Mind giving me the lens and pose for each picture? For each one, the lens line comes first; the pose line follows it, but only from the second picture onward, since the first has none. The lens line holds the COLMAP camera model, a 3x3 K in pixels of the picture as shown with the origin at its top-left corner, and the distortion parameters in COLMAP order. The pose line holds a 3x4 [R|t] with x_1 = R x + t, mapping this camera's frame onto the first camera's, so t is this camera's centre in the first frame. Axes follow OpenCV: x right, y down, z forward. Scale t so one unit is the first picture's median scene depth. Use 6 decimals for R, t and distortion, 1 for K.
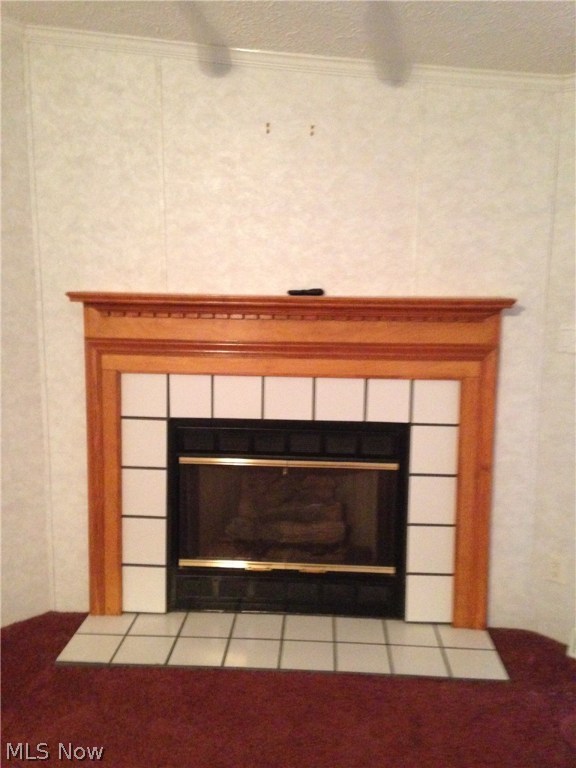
lens RADIAL K [[692.5, 0, 288.0], [0, 692.5, 384.0], [0, 0, 1]] dist [0.191226, -0.299071]
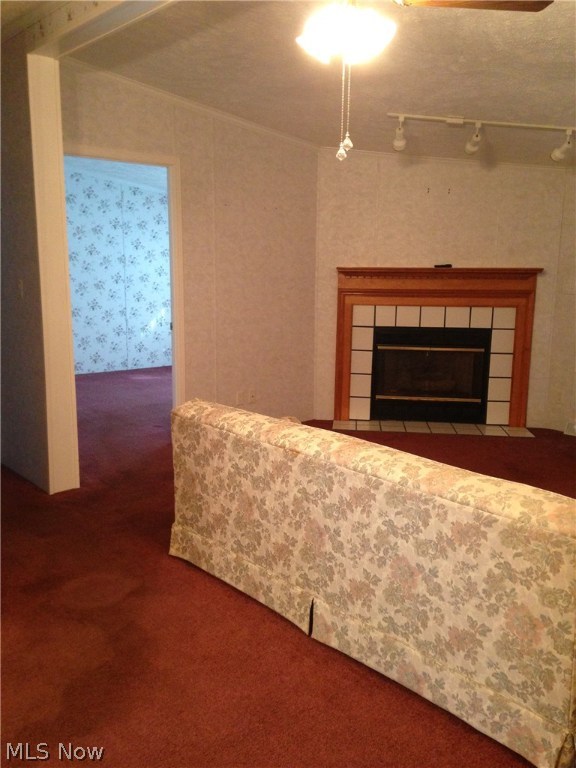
lens RADIAL K [[692.5, 0, 288.0], [0, 692.5, 384.0], [0, 0, 1]] dist [0.191226, -0.299071]
pose [[0.999549, 0.005702, -0.029474, -0.374546], [-0.004985, 0.999692, 0.024326, 0.174861], [0.029604, -0.024168, 0.999269, -1.142173]]
